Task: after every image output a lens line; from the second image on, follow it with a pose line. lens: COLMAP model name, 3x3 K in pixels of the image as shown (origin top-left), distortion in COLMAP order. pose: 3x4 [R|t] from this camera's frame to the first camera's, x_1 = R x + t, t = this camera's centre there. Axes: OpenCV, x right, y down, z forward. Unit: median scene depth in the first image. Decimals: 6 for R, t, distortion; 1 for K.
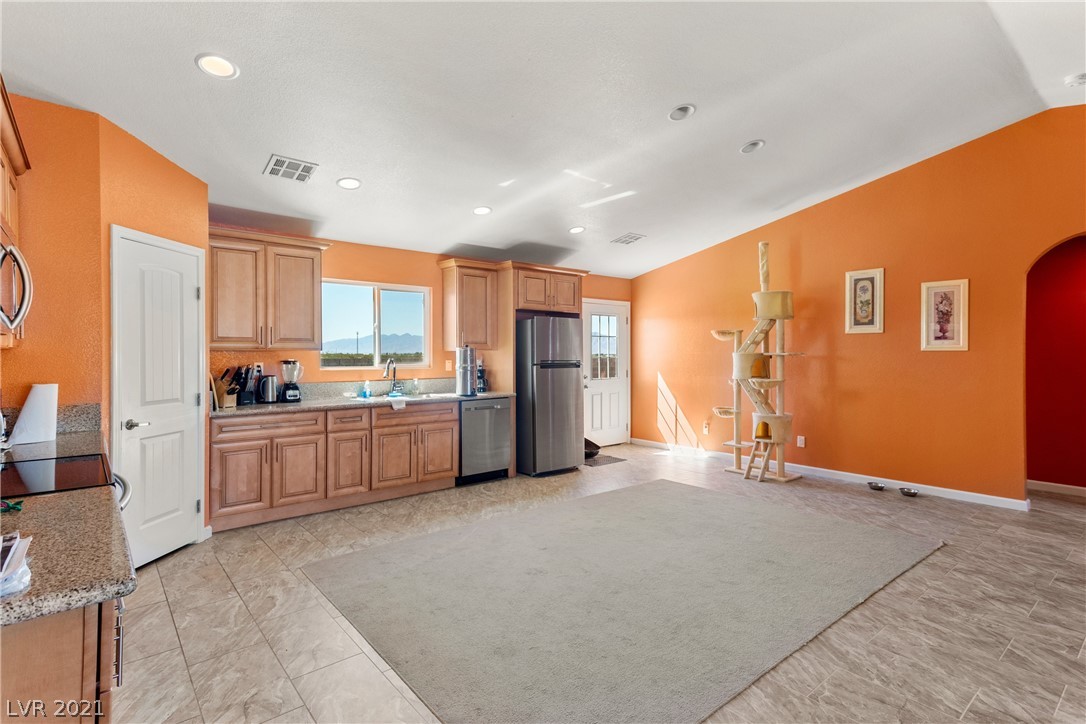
lens RADIAL K [[533.0, 0, 541.3], [0, 533.0, 353.4], [0, 0, 1]] dist [0.024772, 0.000982]
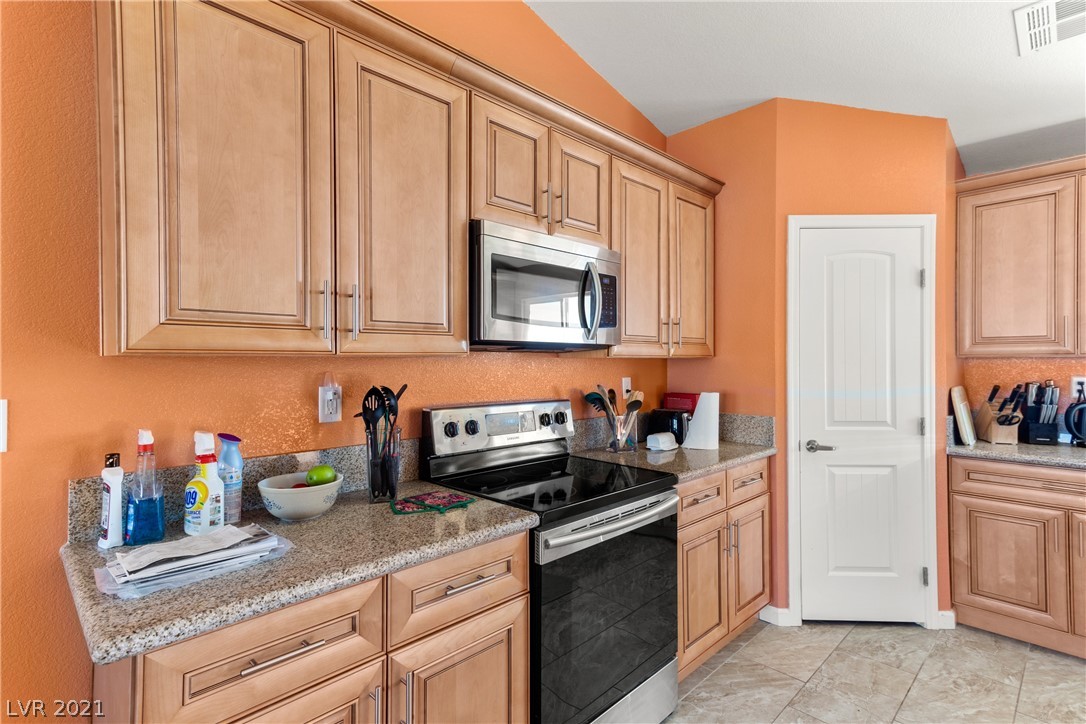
lens RADIAL K [[525.3, 0, 544.5], [0, 525.3, 361.9], [0, 0, 1]] dist [0.030735, 0.001288]
pose [[0.086350, 0.000413, -0.996265, 0.022383], [0.001464, 0.999999, 0.000541, -0.000902], [0.996264, -0.001505, 0.086349, 0.361978]]
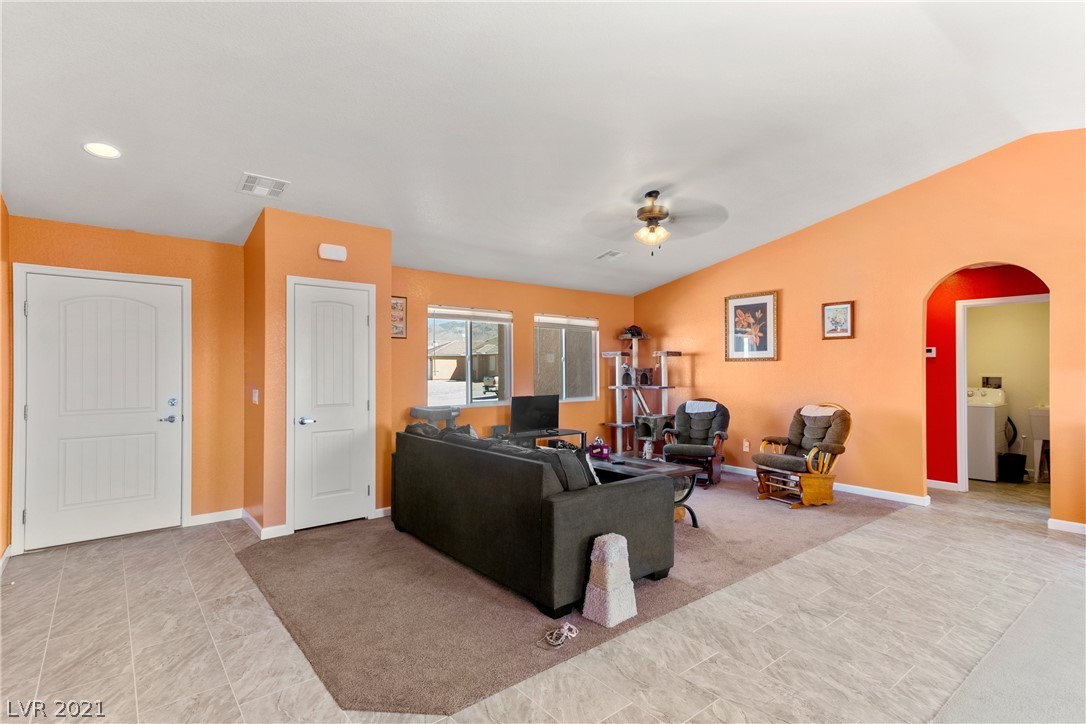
lens RADIAL K [[530.3, 0, 545.8], [0, 530.3, 366.6], [0, 0, 1]] dist [0.022265, 0.001173]
pose [[-0.999921, -0.000406, 0.012524, 0.682299], [-0.000422, 0.999999, -0.001256, -0.002242], [-0.012523, -0.001262, -0.999921, 1.077784]]
